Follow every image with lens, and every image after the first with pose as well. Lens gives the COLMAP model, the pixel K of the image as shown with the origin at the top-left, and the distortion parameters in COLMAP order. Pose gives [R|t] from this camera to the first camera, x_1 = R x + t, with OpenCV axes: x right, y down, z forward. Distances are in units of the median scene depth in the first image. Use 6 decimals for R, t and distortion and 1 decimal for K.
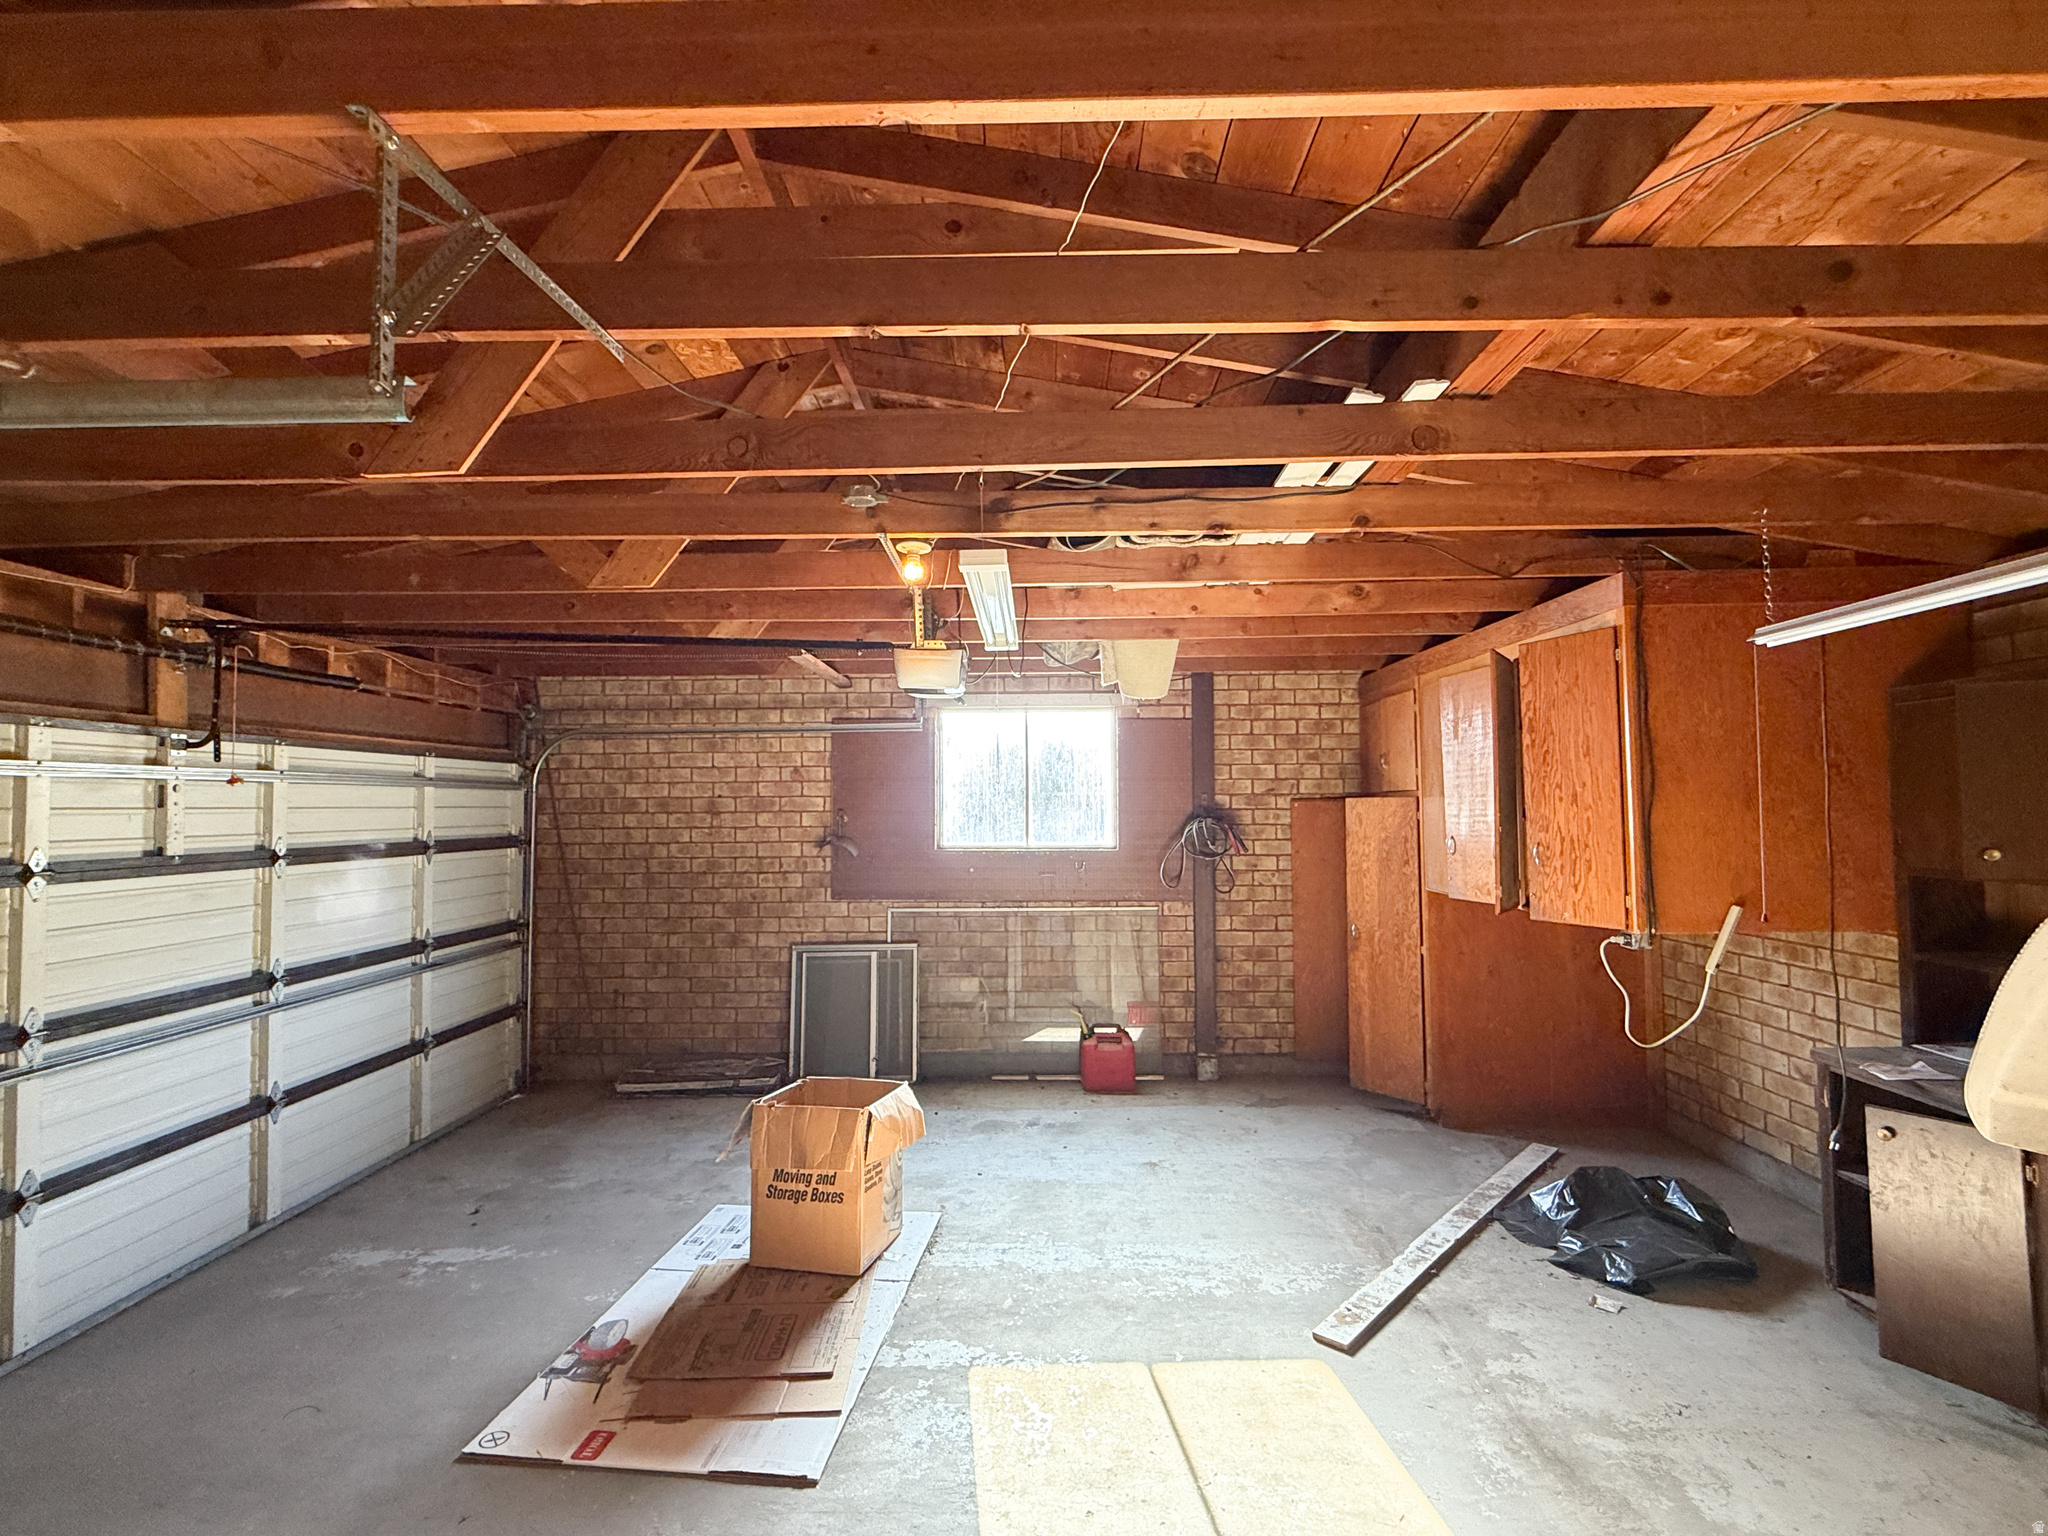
lens RADIAL K [[948.5, 0, 1027.5], [0, 948.5, 773.3], [0, 0, 1]] dist [-0.001368, -0.000697]
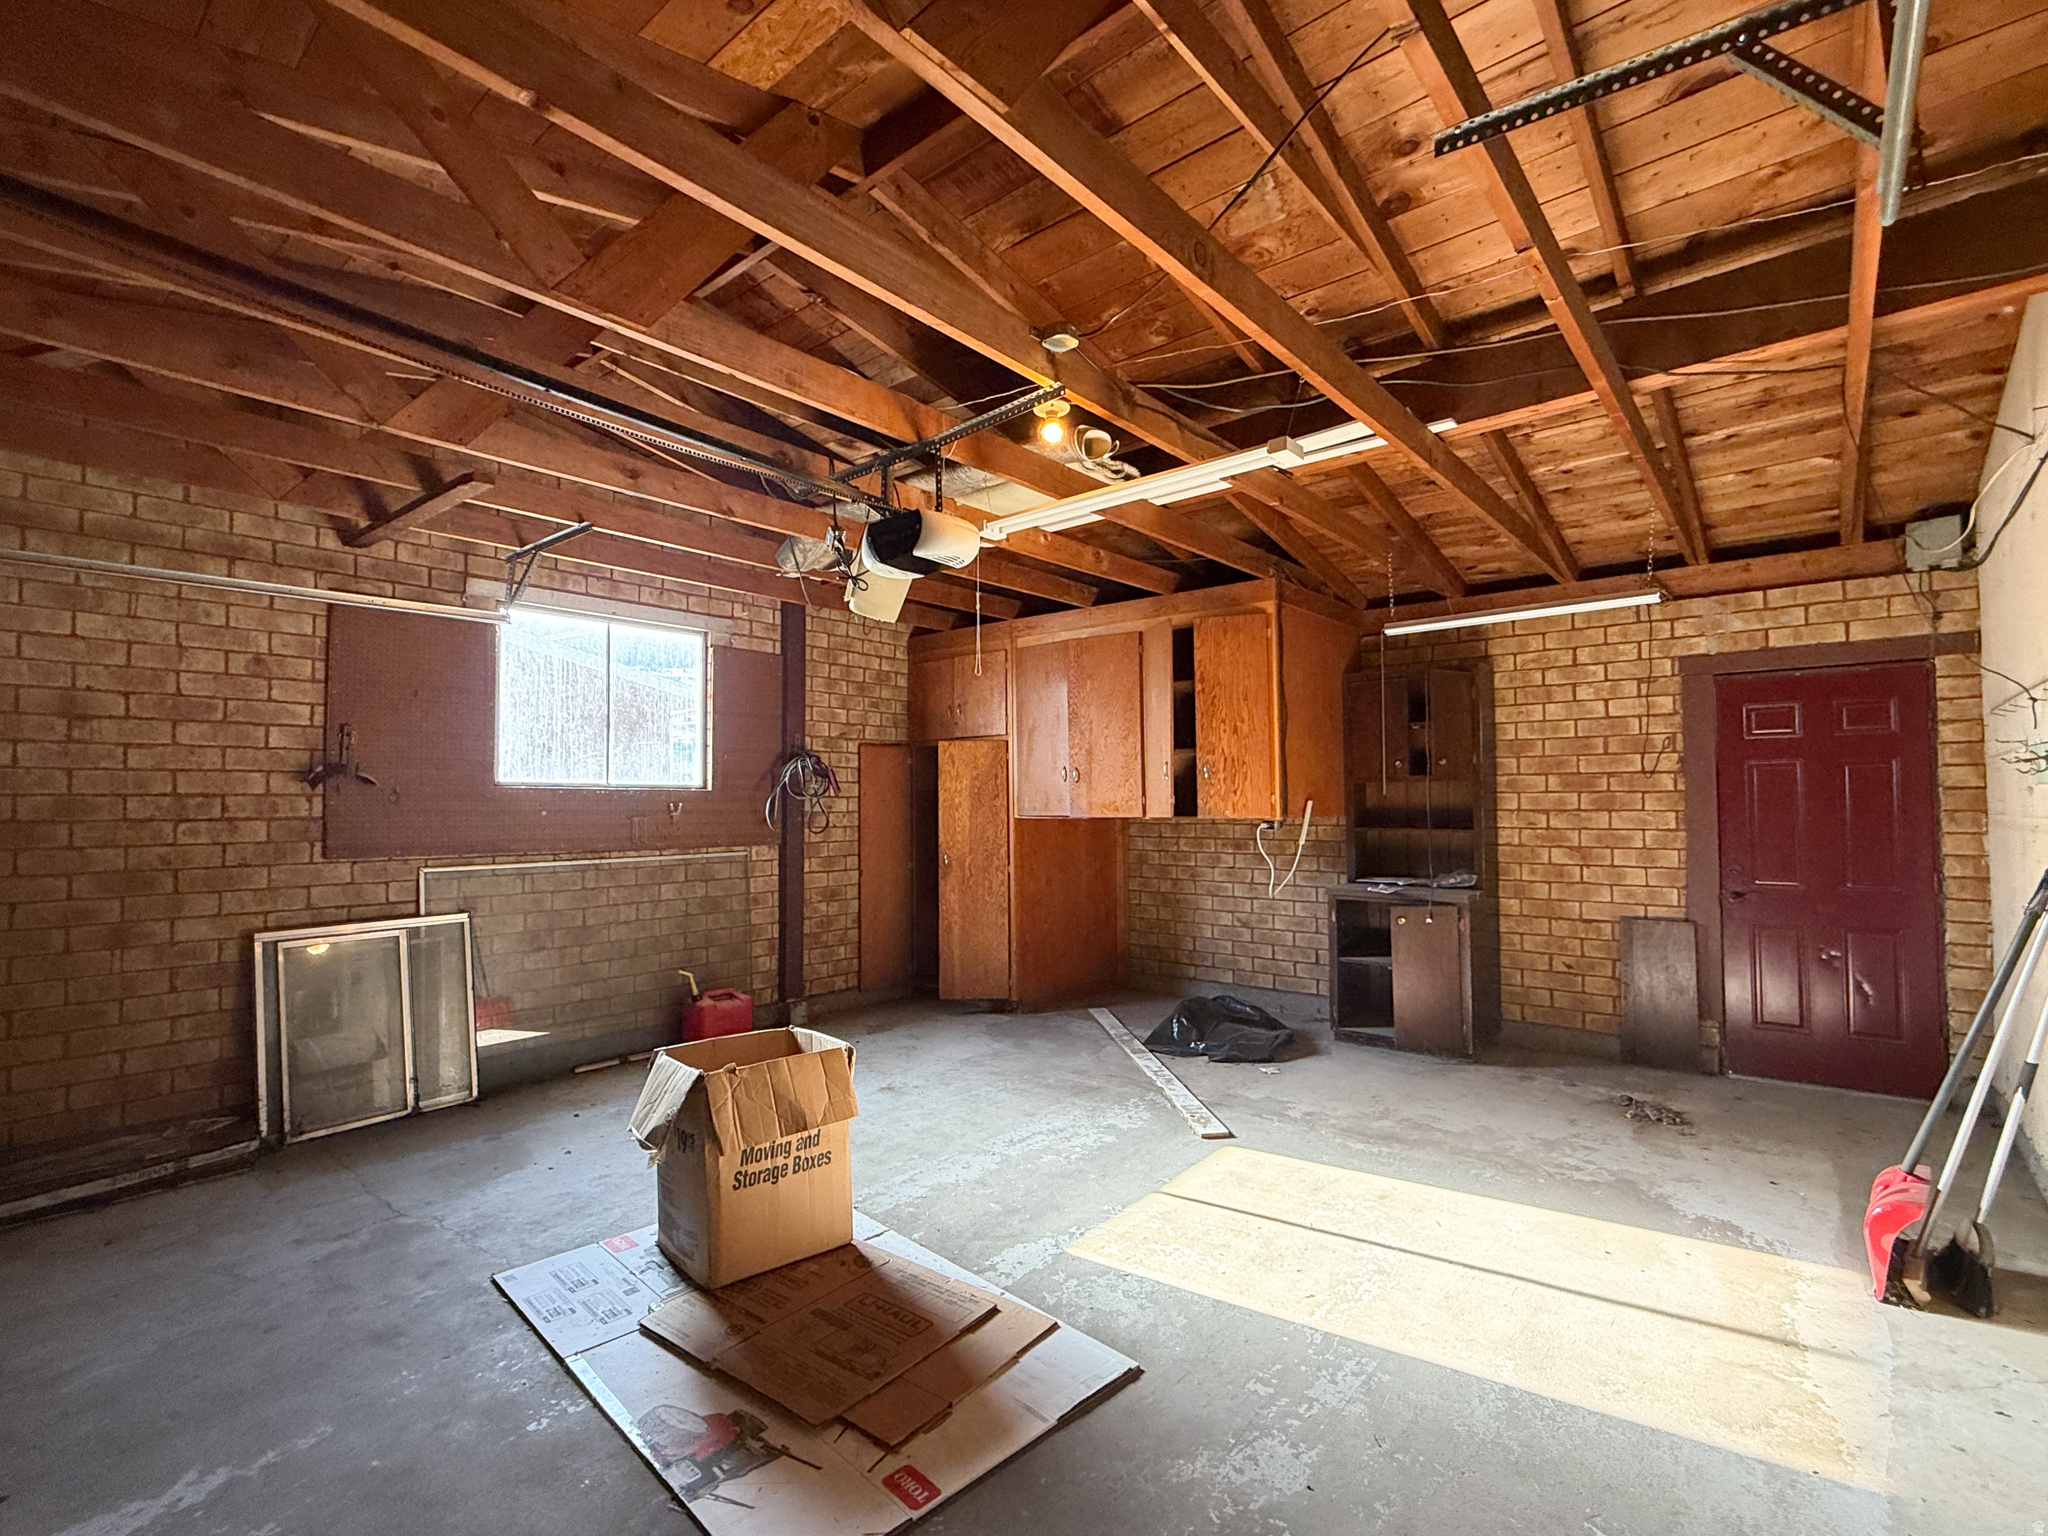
lens RADIAL K [[948.5, 0, 1023.3], [0, 948.5, 773.2], [0, 0, 1]] dist [-0.001368, -0.000697]
pose [[0.627877, 0.027829, 0.777815, -0.468964], [-0.027870, 0.999524, -0.013264, 0.076431], [-0.777814, -0.013350, 0.628353, 0.225520]]
